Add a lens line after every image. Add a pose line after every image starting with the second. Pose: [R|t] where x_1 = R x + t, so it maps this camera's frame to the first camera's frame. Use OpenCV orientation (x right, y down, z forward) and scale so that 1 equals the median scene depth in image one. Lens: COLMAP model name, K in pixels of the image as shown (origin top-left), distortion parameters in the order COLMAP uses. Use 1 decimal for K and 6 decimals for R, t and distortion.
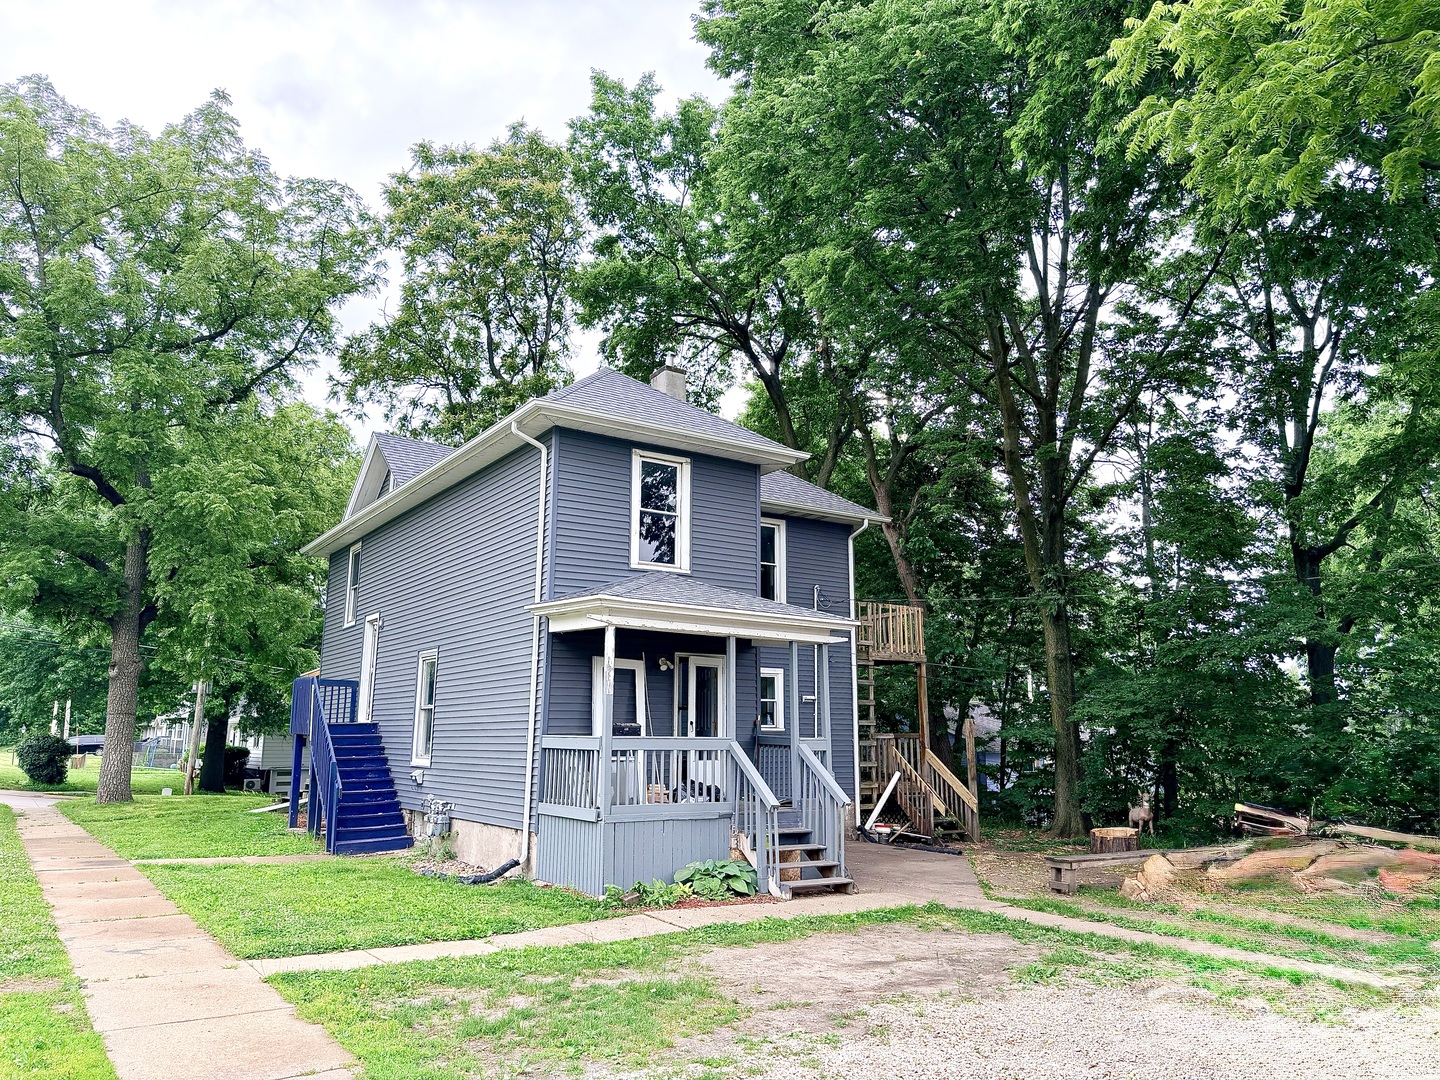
lens RADIAL K [[1008.7, 0, 720.0], [0, 1008.7, 540.0], [0, 0, 1]] dist [0.003248, 0.000680]
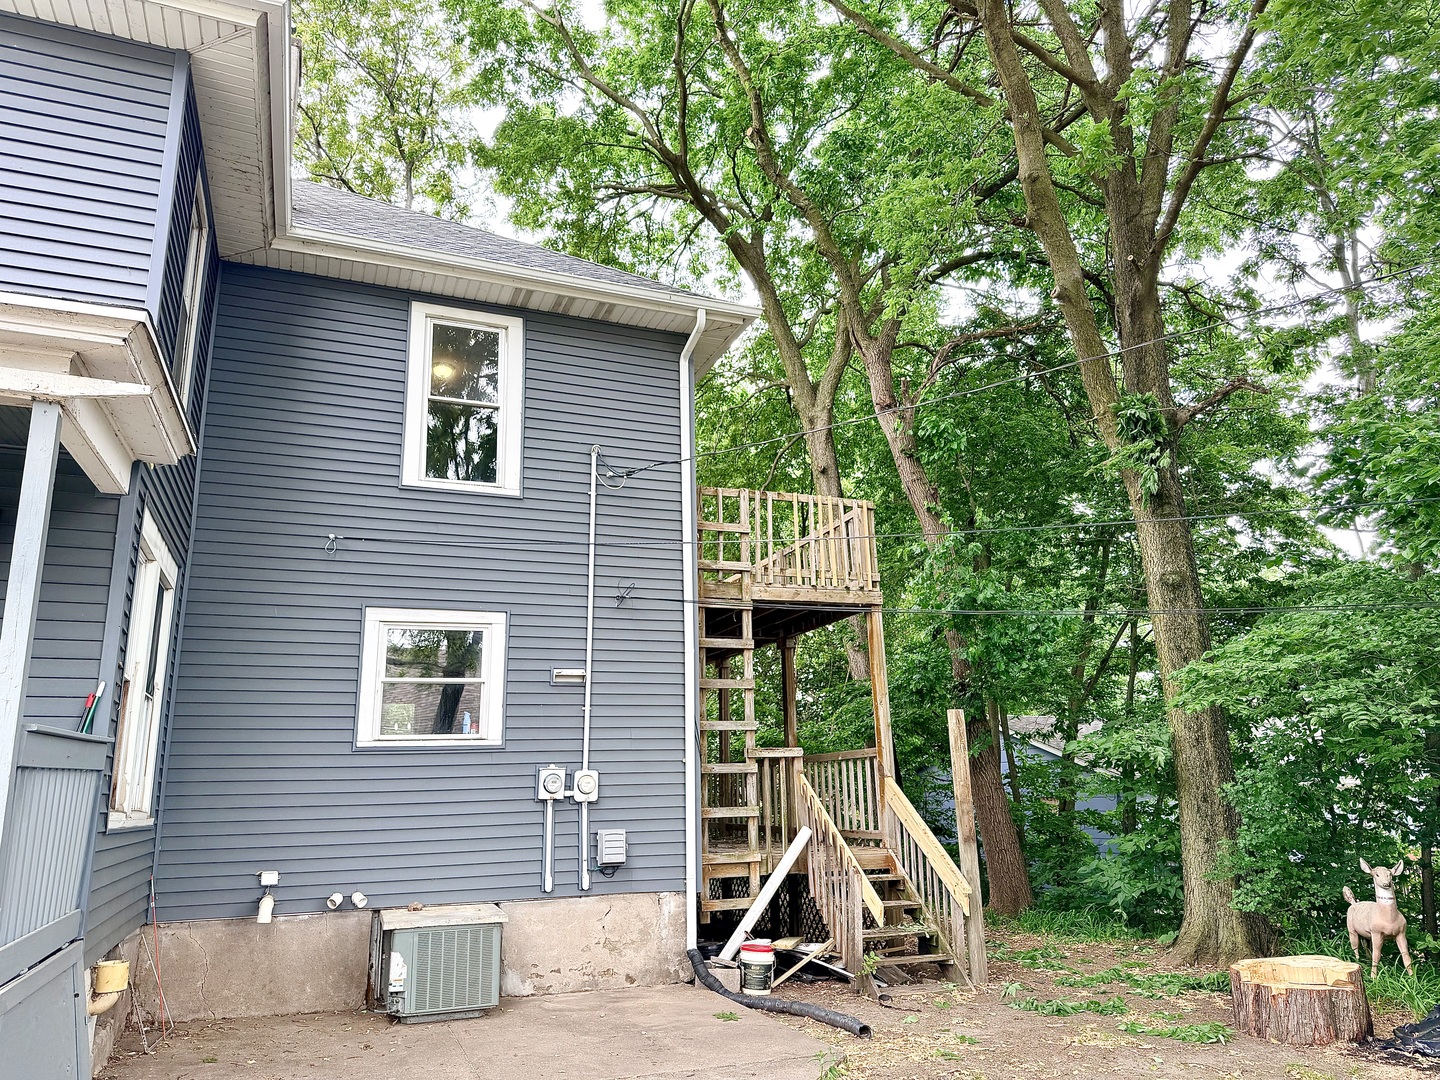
lens RADIAL K [[1000.4, 0, 720.0], [0, 1000.4, 540.0], [0, 0, 1]] dist [-0.001769, -0.003594]
pose [[0.975397, -0.072974, -0.208029, 0.247271], [0.063128, 0.996565, -0.053594, 0.117800], [0.211226, 0.039143, 0.976653, 0.526267]]
